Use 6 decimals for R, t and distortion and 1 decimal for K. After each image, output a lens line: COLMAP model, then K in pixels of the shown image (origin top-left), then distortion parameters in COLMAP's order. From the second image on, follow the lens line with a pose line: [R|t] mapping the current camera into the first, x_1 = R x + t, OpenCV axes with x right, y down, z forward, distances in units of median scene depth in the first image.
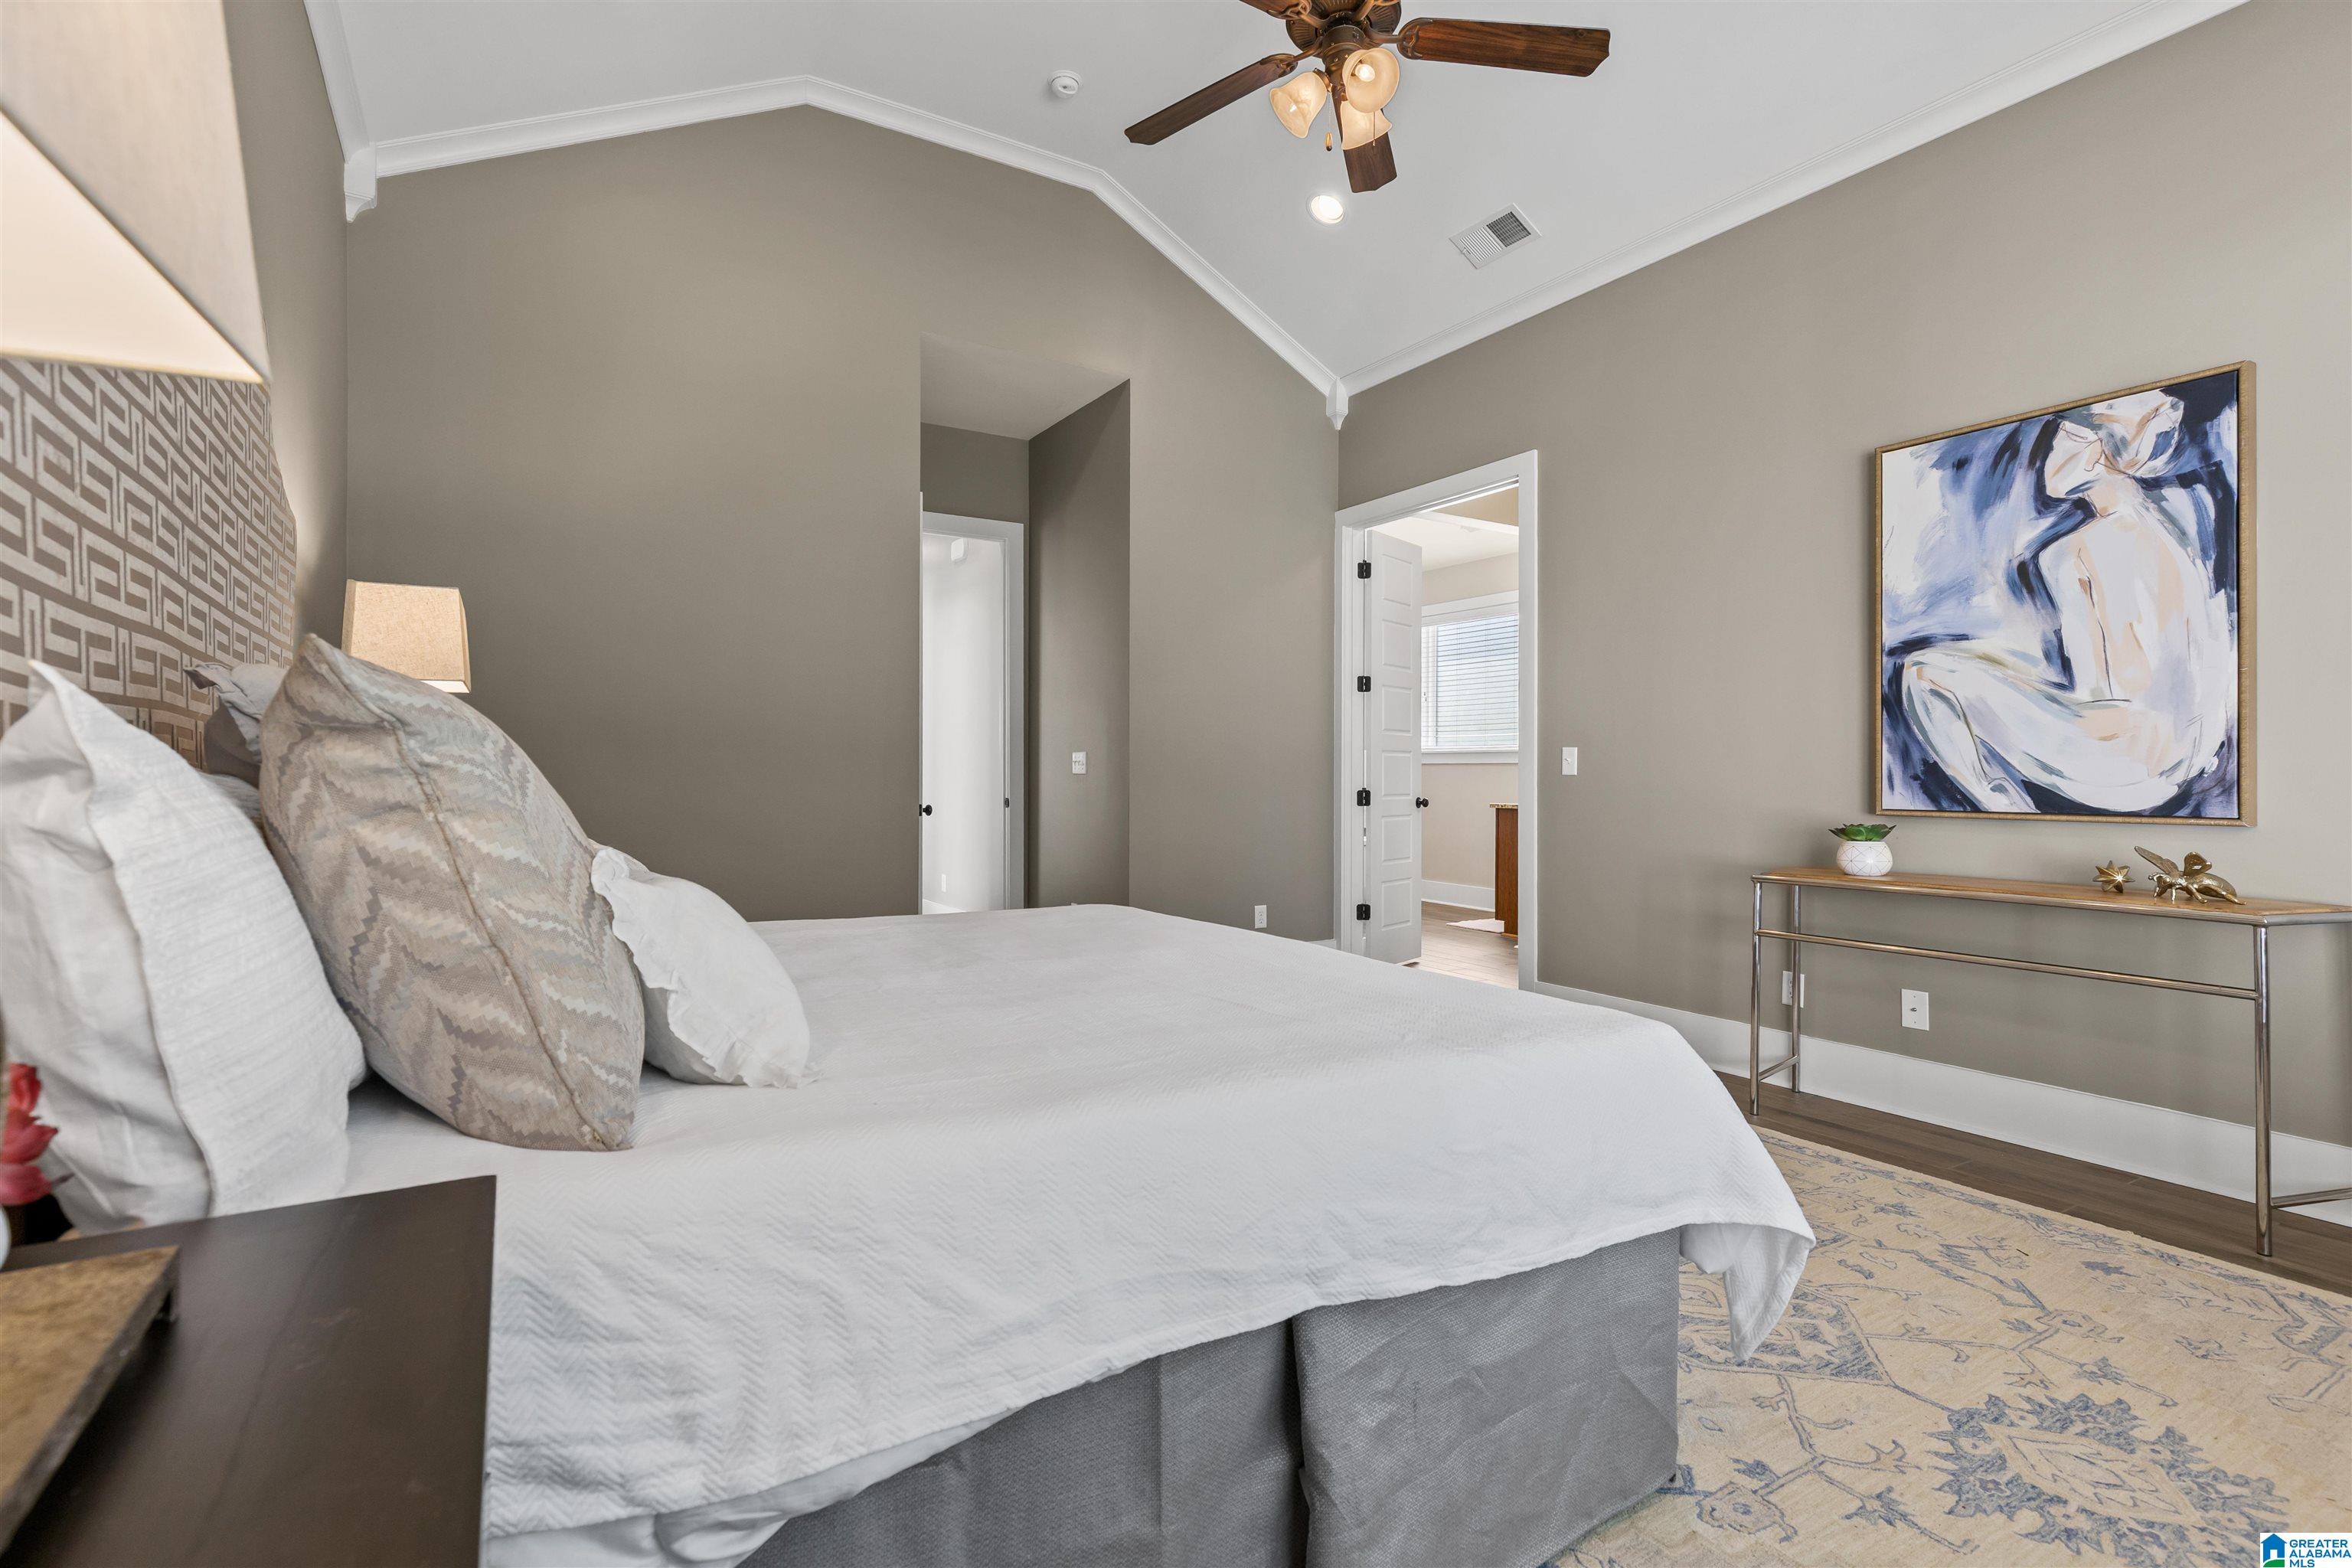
lens RADIAL K [[1073.4, 0, 1169.0], [0, 1073.4, 769.4], [0, 0, 1]] dist [0.009330, 0.000035]
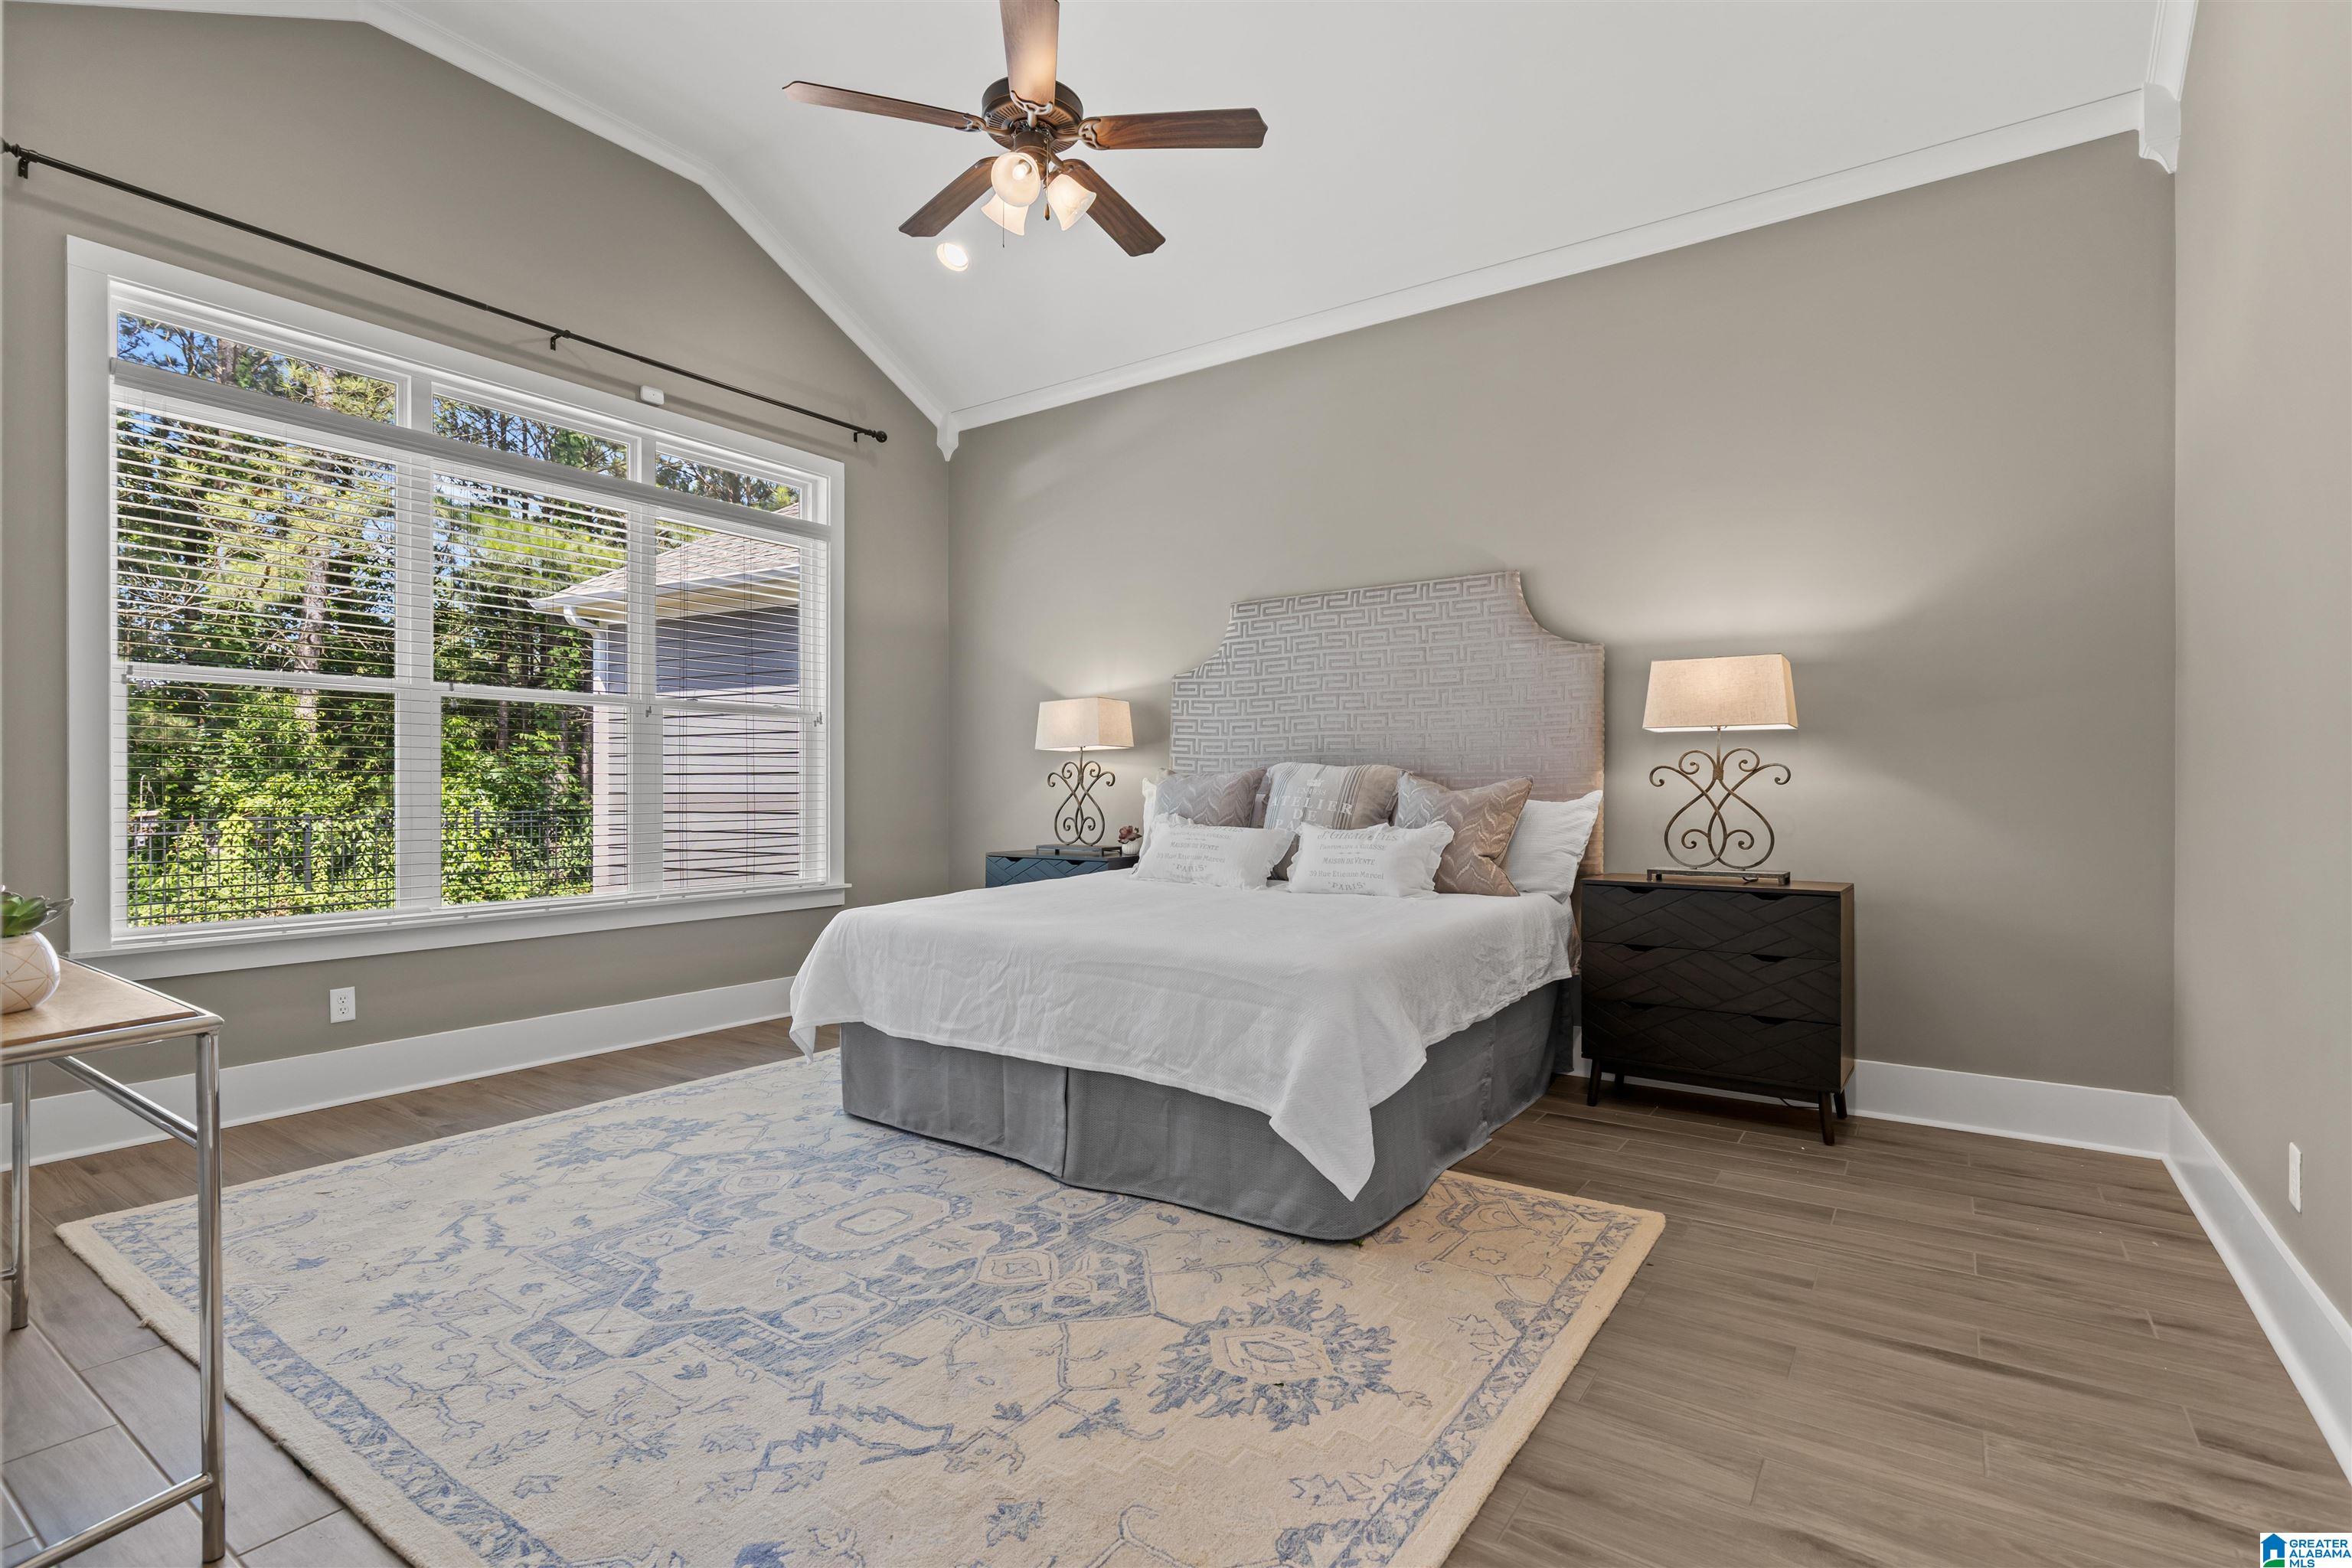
lens RADIAL K [[1123.0, 0, 1167.6], [0, 1123.0, 790.0], [0, 0, 1]] dist [0.002554, -0.000968]
pose [[-0.915112, -0.000519, -0.403199, 0.416411], [0.000637, 0.999996, -0.002732, 0.008370], [0.403199, -0.002757, -0.915108, 1.769647]]
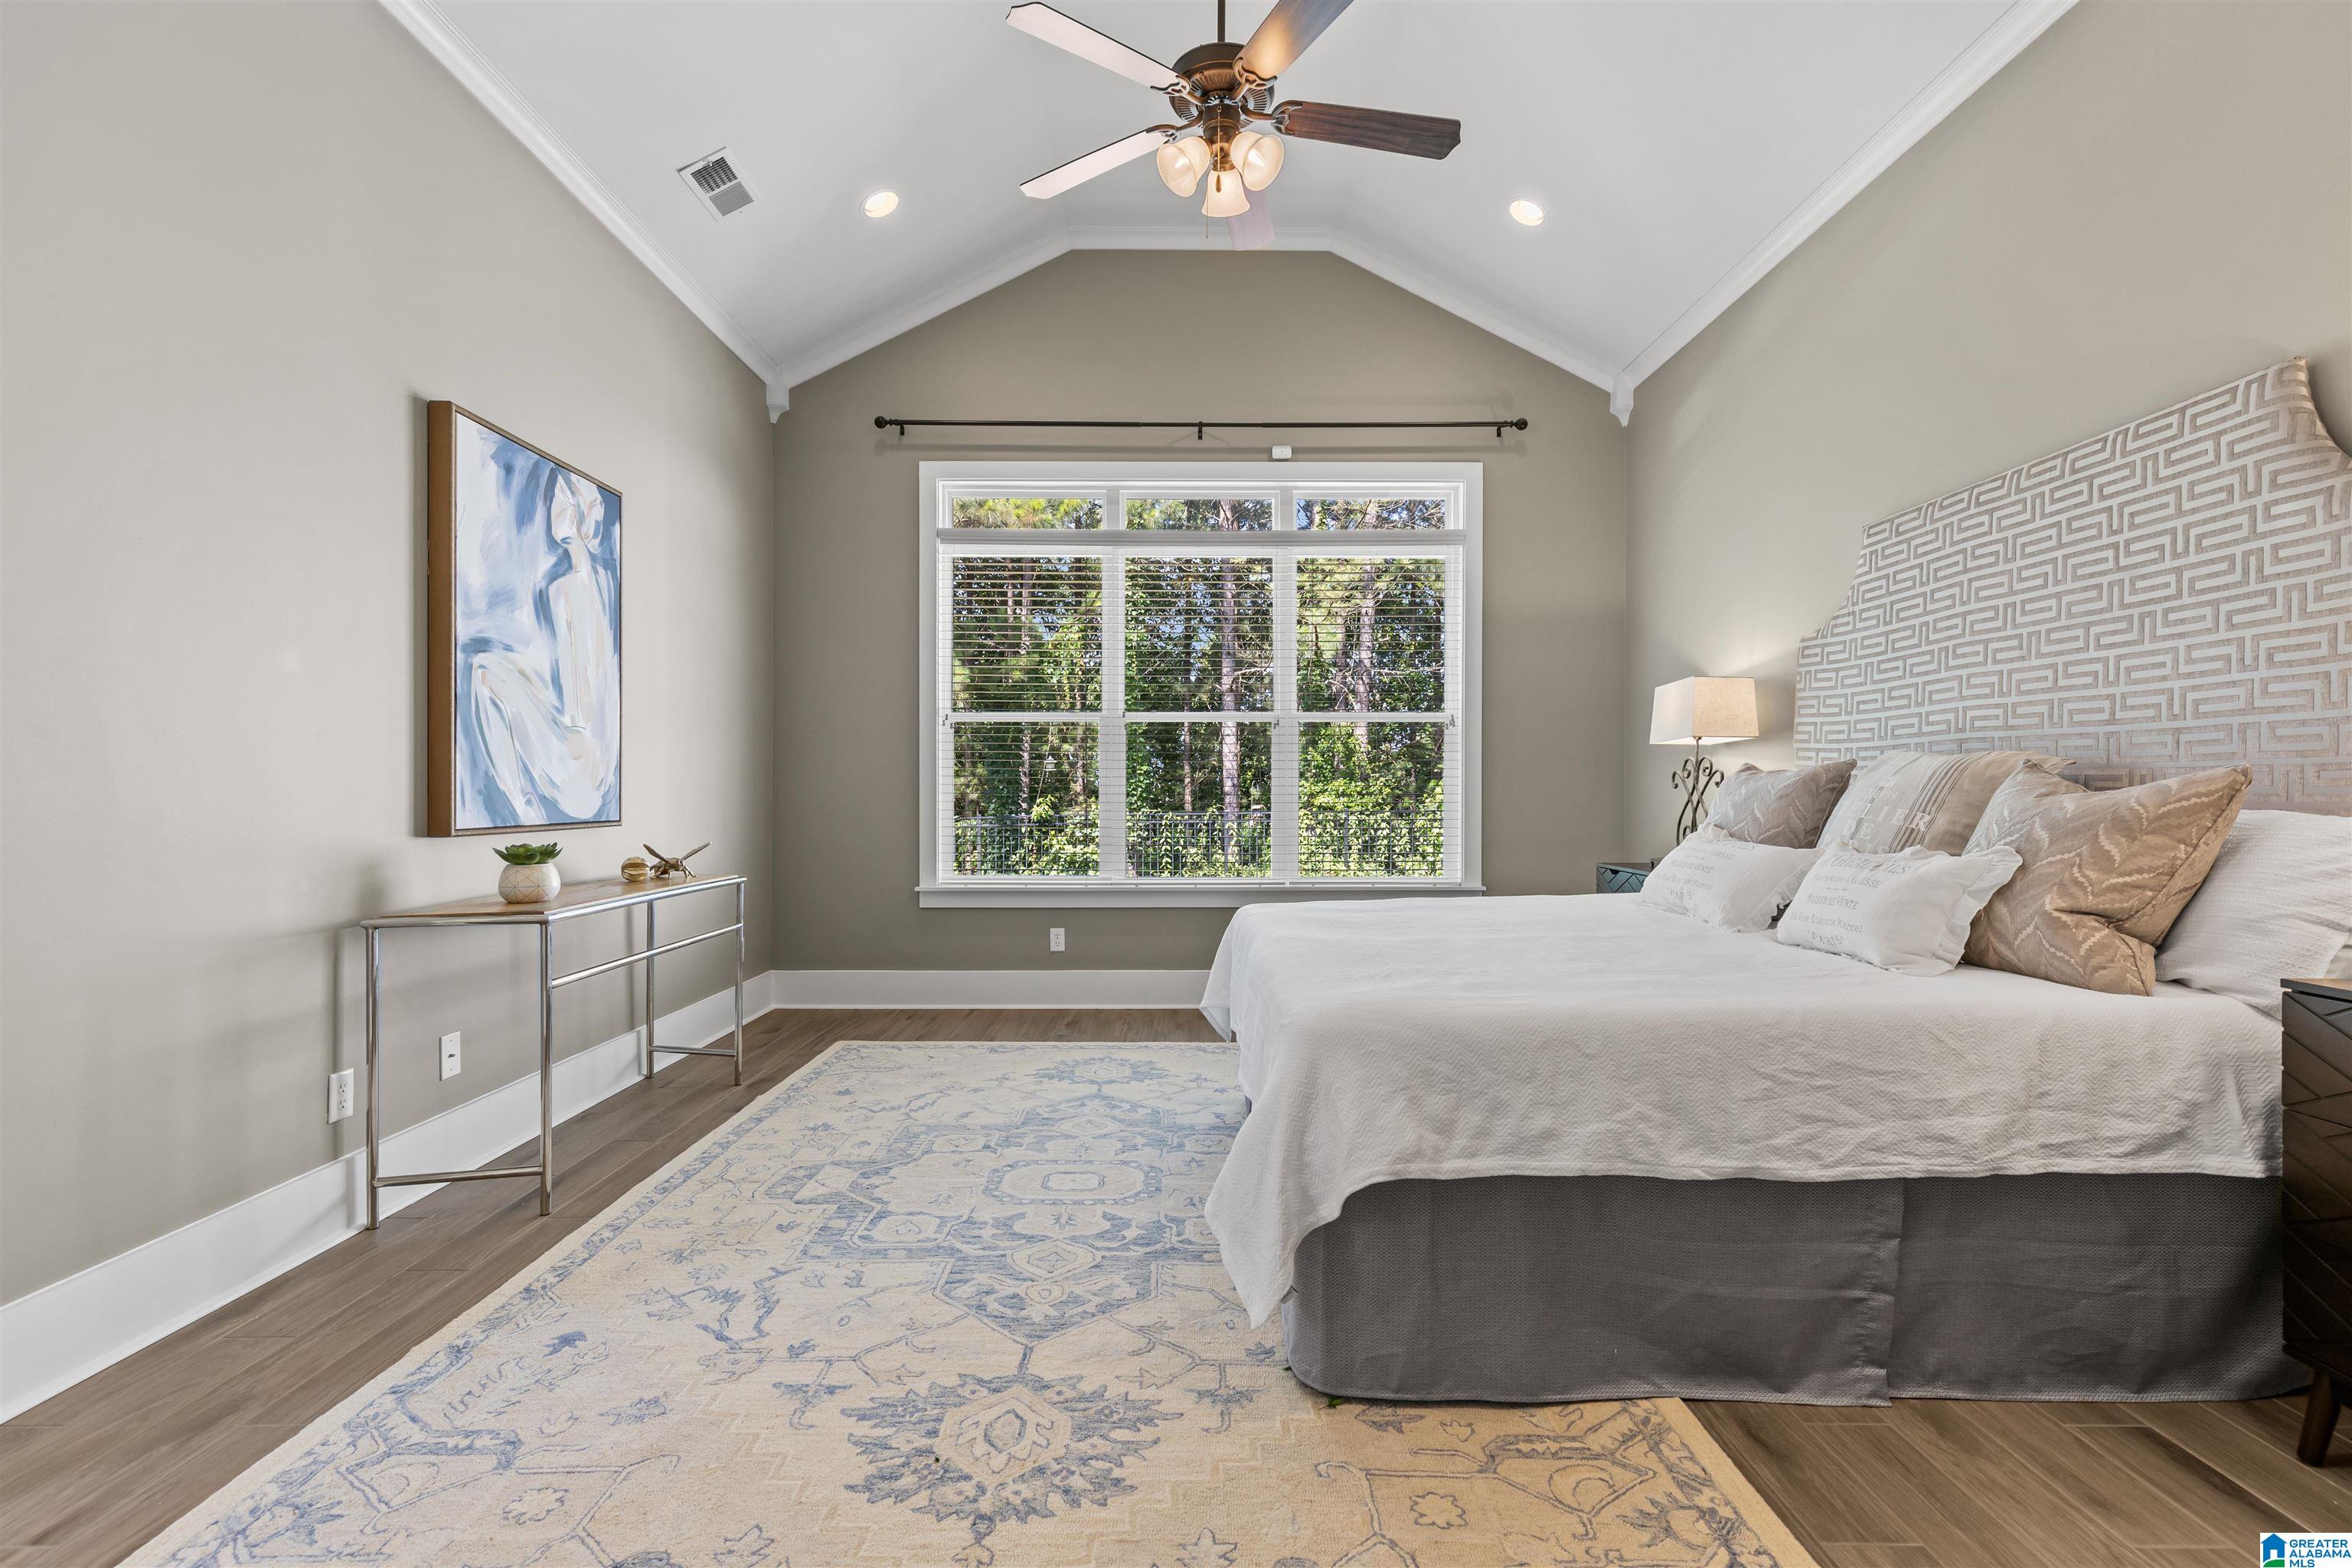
lens RADIAL K [[1058.2, 0, 1181.8], [0, 1058.2, 790.2], [0, 0, 1]] dist [0.009023, -0.000329]
pose [[-0.855093, -0.001157, 0.518474, -0.299319], [-0.003217, 0.999990, -0.003074, 0.007546], [-0.518465, -0.004297, -0.855088, 1.602828]]
